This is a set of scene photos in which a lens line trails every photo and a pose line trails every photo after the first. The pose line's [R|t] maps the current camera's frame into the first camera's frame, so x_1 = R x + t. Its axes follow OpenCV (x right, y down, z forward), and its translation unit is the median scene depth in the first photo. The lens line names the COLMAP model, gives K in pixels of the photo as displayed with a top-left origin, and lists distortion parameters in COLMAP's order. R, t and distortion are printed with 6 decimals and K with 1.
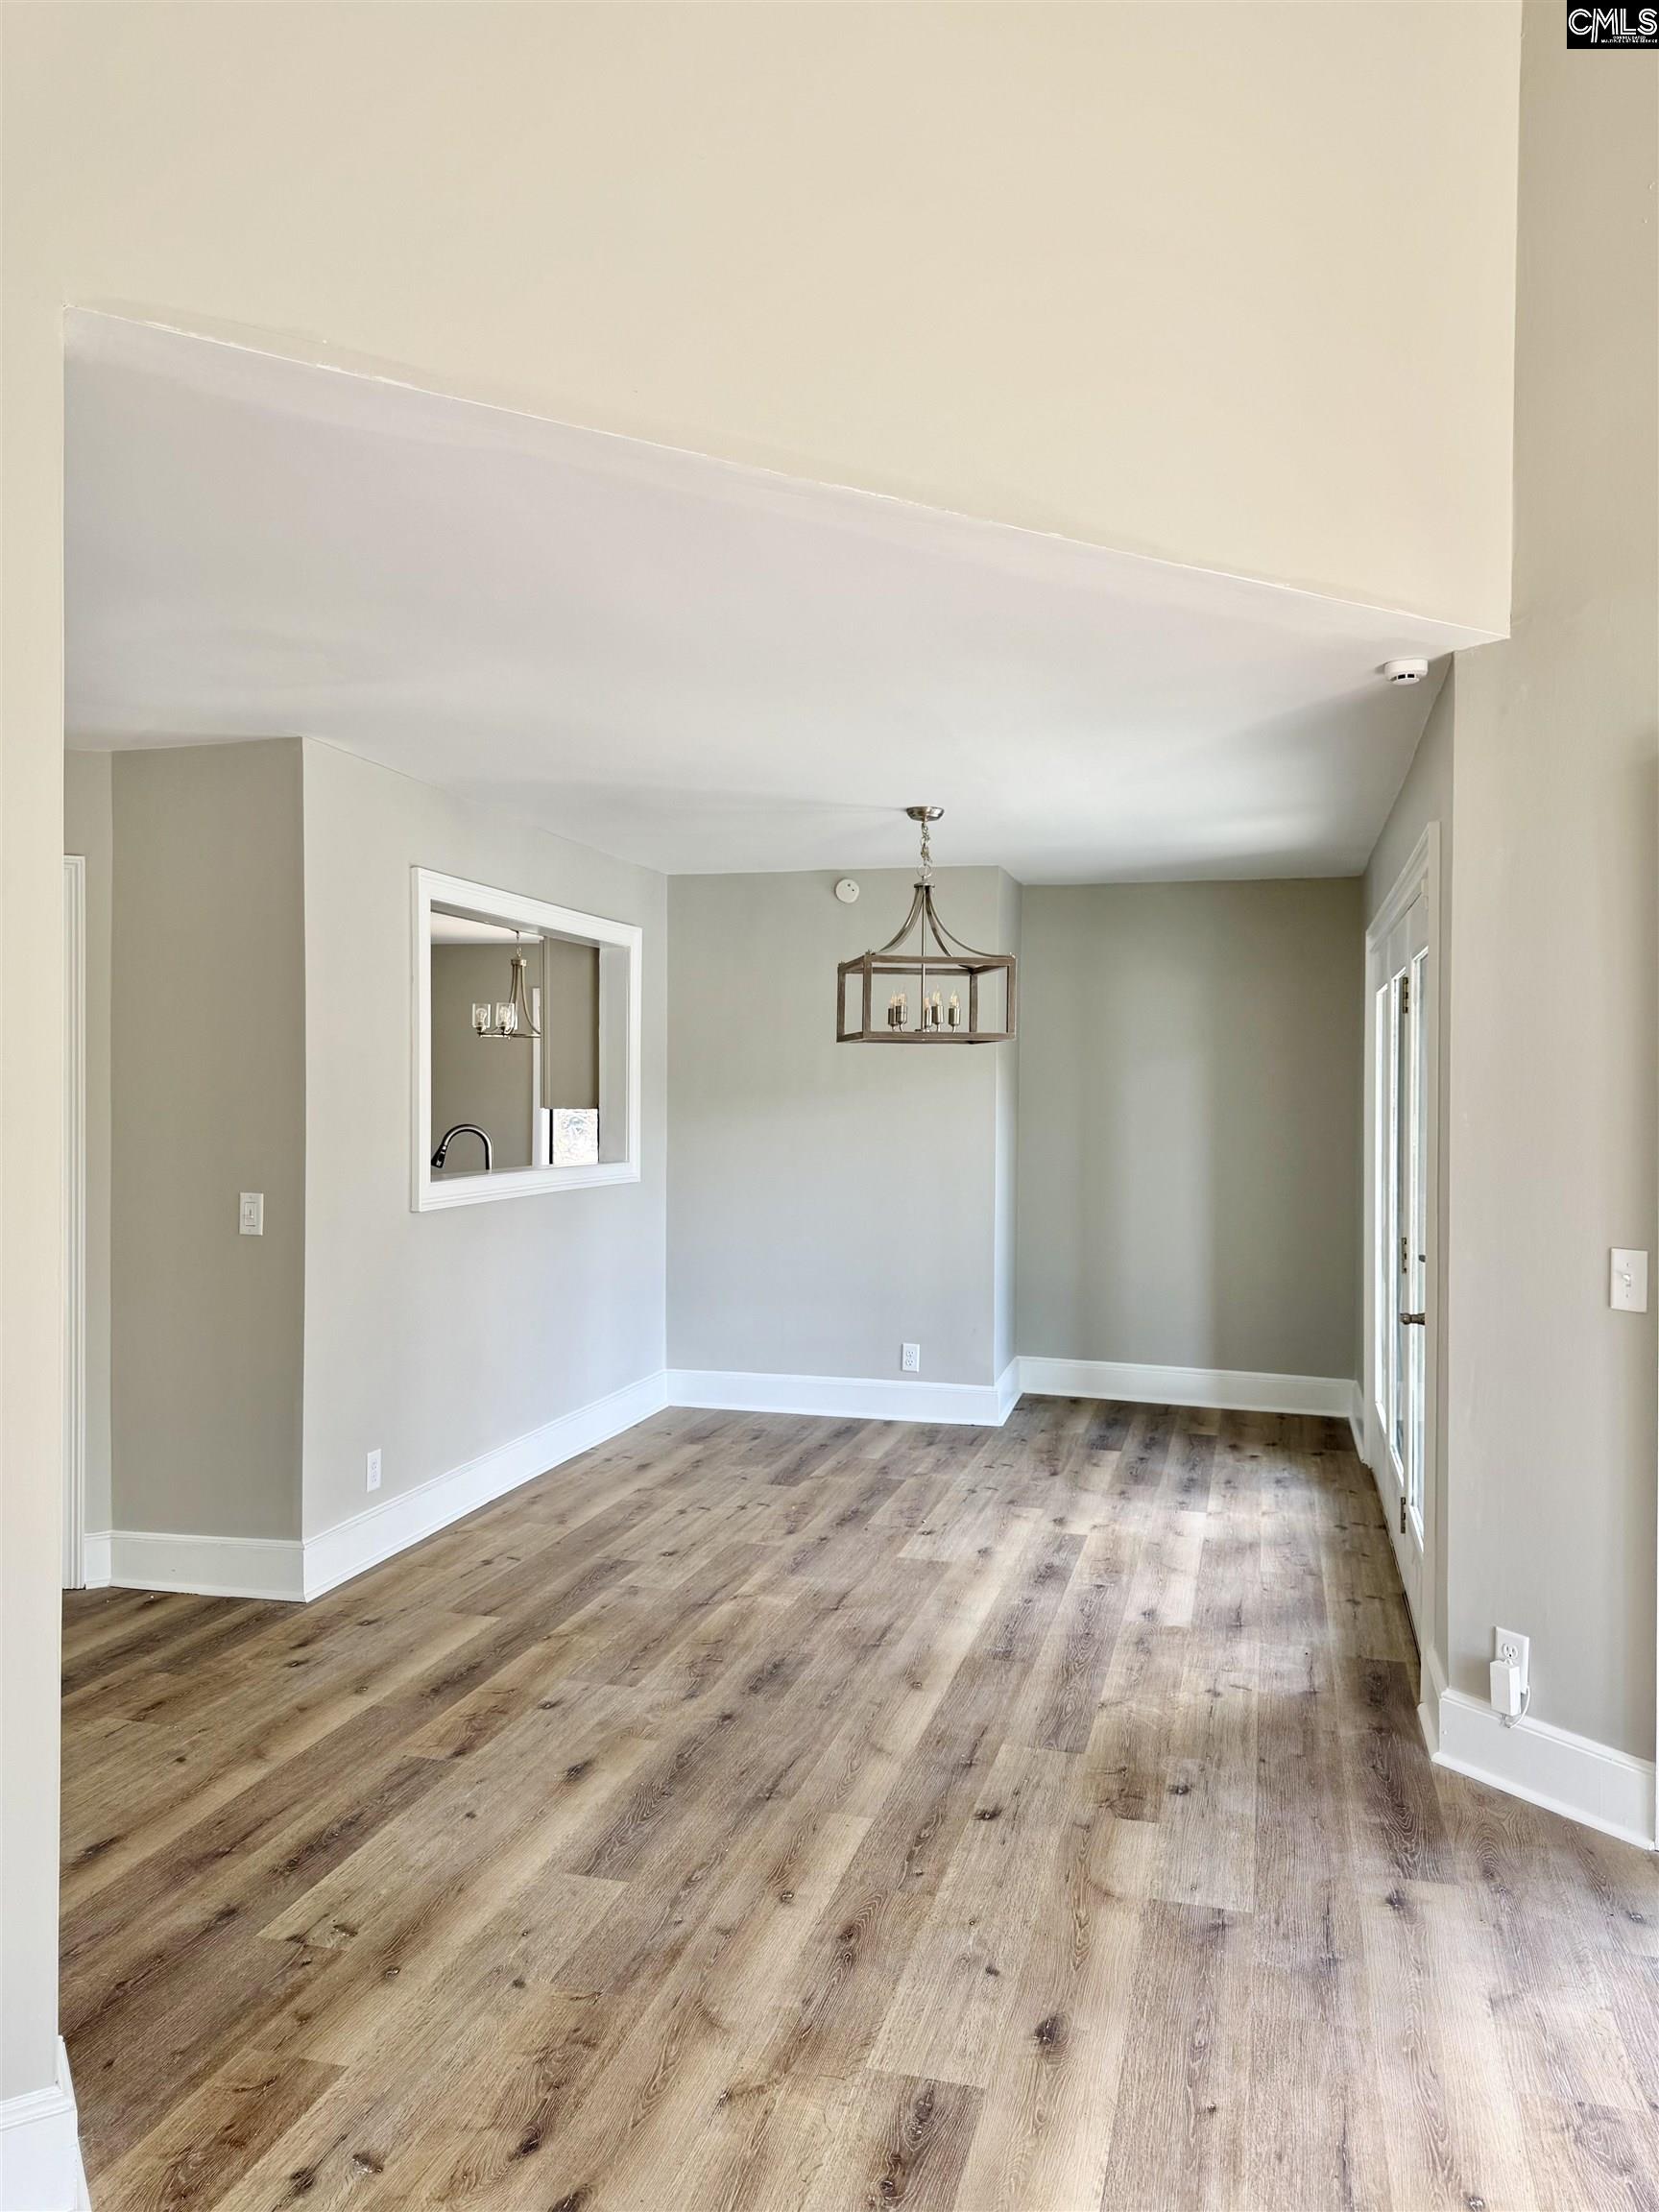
lens RADIAL K [[1562.3, 0, 829.5], [0, 1562.3, 1106.0], [0, 0, 1]] dist [0.055825, -0.069724]
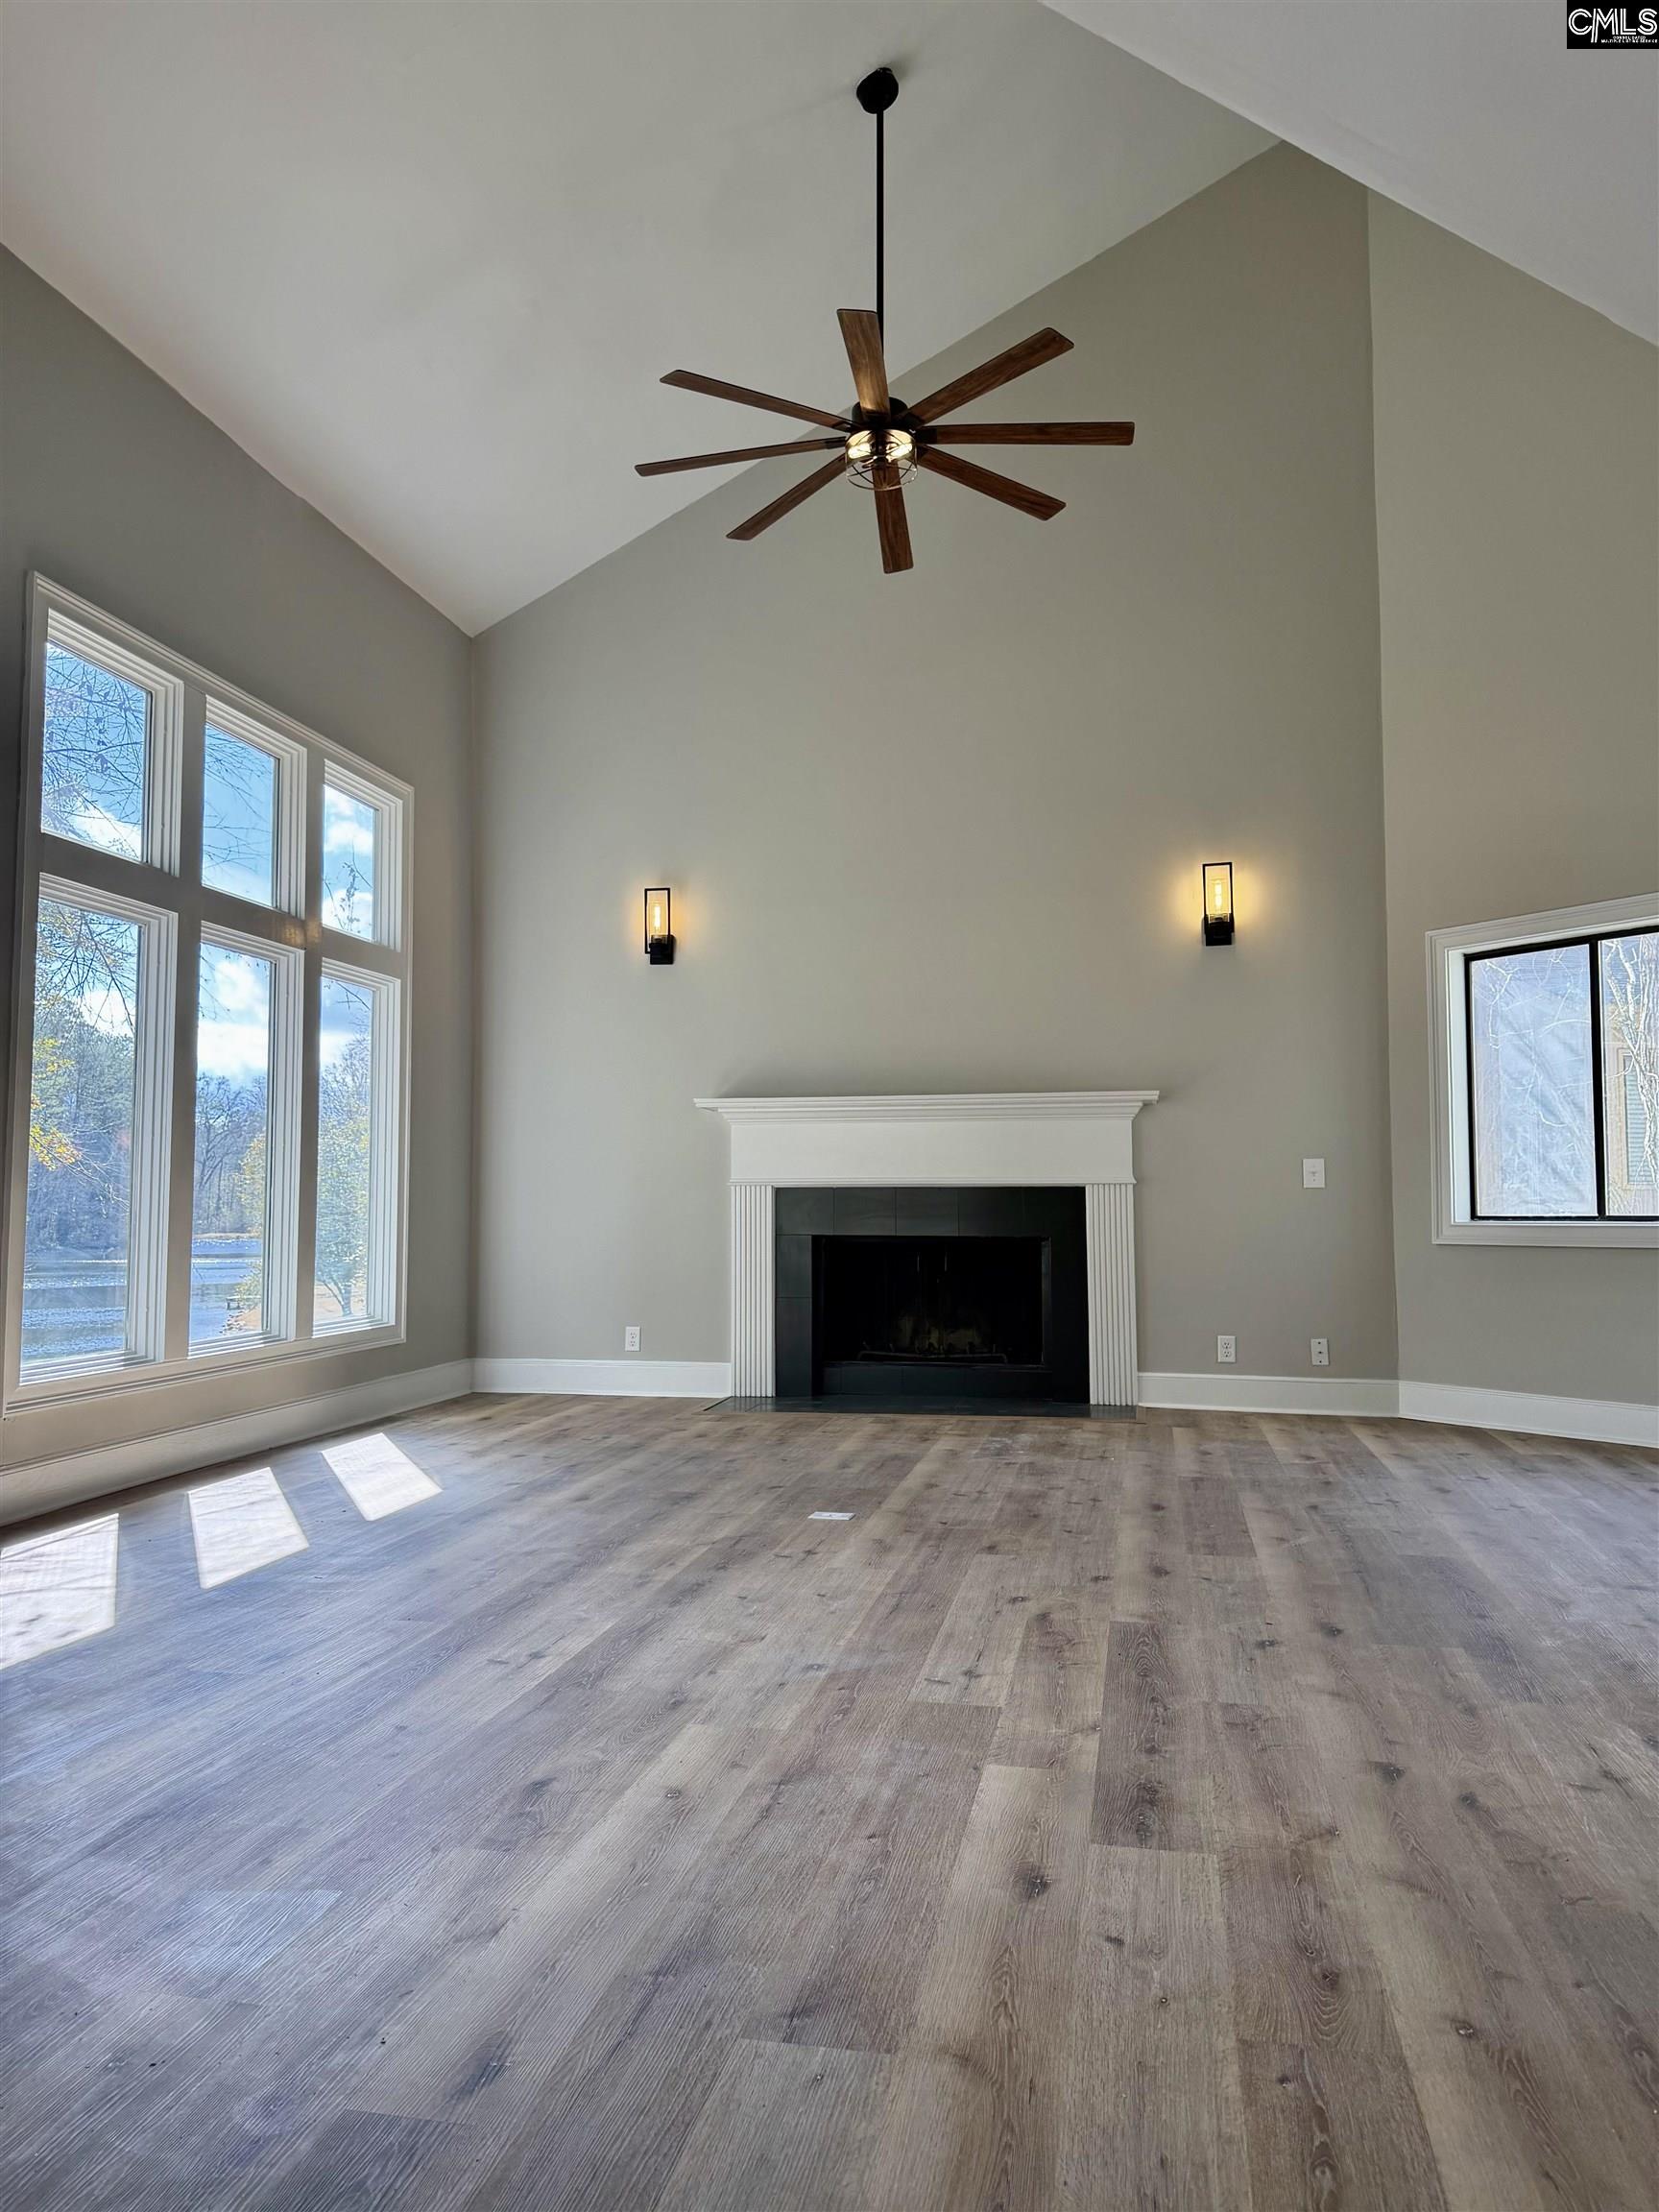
lens RADIAL K [[1562.3, 0, 829.5], [0, 1562.3, 1106.0], [0, 0, 1]] dist [0.055825, -0.069724]
pose [[-0.997448, -0.013481, -0.070116, 0.303882], [-0.009224, 0.998114, -0.060683, 0.188602], [0.070801, -0.059881, -0.995691, 1.793233]]
